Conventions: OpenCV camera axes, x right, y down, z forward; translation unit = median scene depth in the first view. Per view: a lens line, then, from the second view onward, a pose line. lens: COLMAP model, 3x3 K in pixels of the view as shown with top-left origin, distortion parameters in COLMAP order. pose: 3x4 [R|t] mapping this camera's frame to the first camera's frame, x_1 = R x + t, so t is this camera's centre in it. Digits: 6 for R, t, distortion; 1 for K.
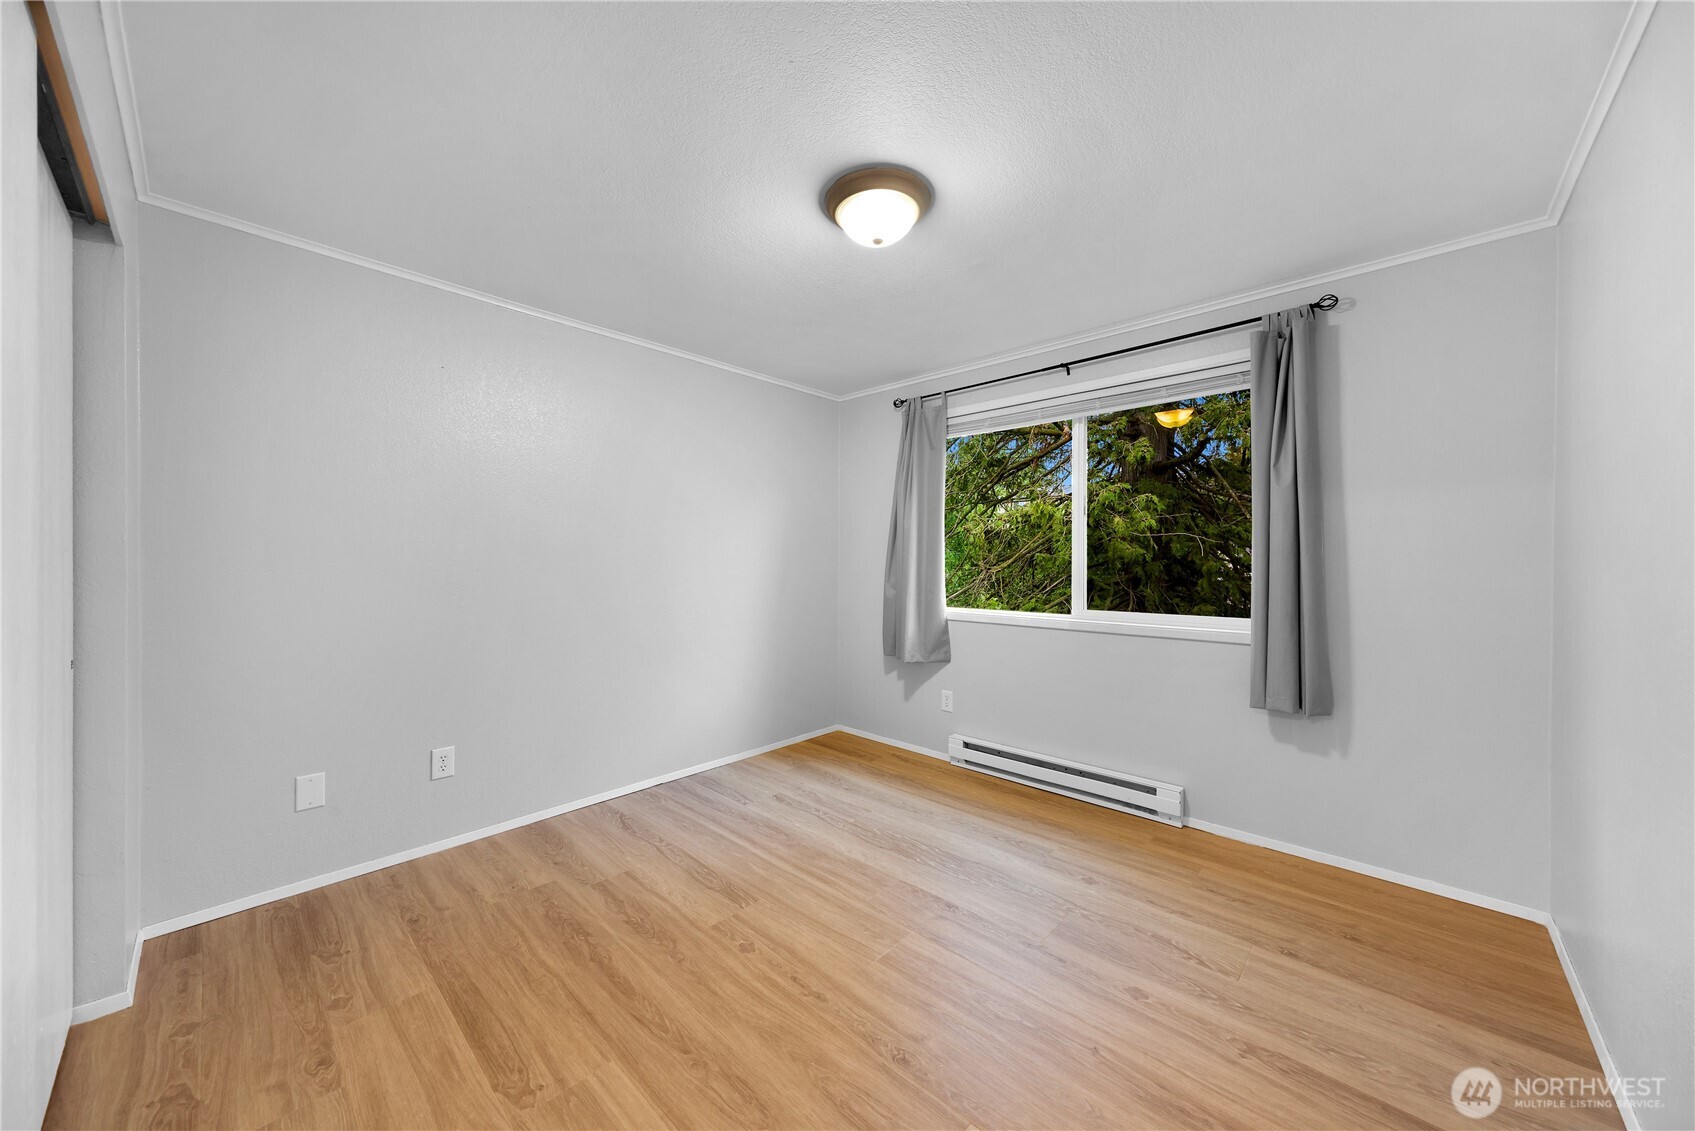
lens RADIAL K [[591.8, 0, 844.8], [0, 591.8, 562.9], [0, 0, 1]] dist [0.000346, 0.000073]
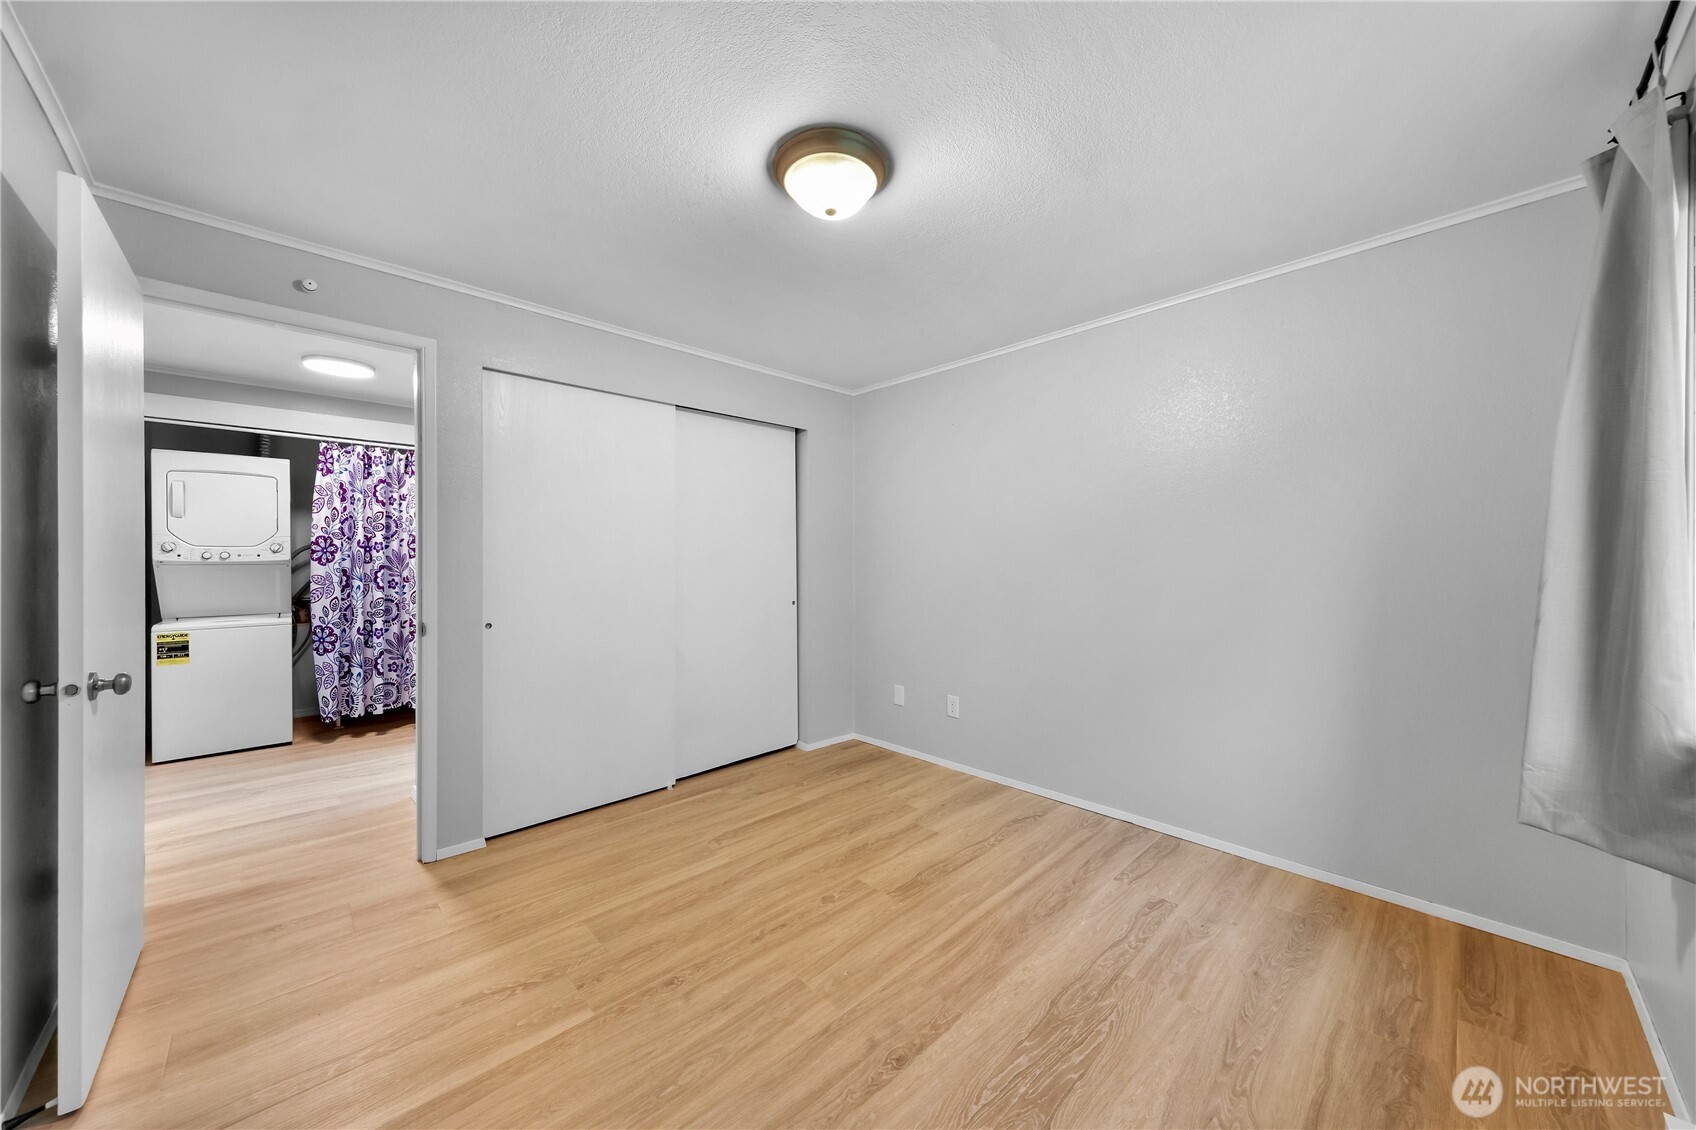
lens RADIAL K [[592.2, 0, 845.3], [0, 592.2, 562.4], [0, 0, 1]] dist [0.000346, 0.000073]
pose [[-0.051733, -0.000748, -0.998661, 0.774942], [-0.003245, 0.999995, -0.000581, -0.002800], [0.998656, 0.003211, -0.051735, 0.860671]]
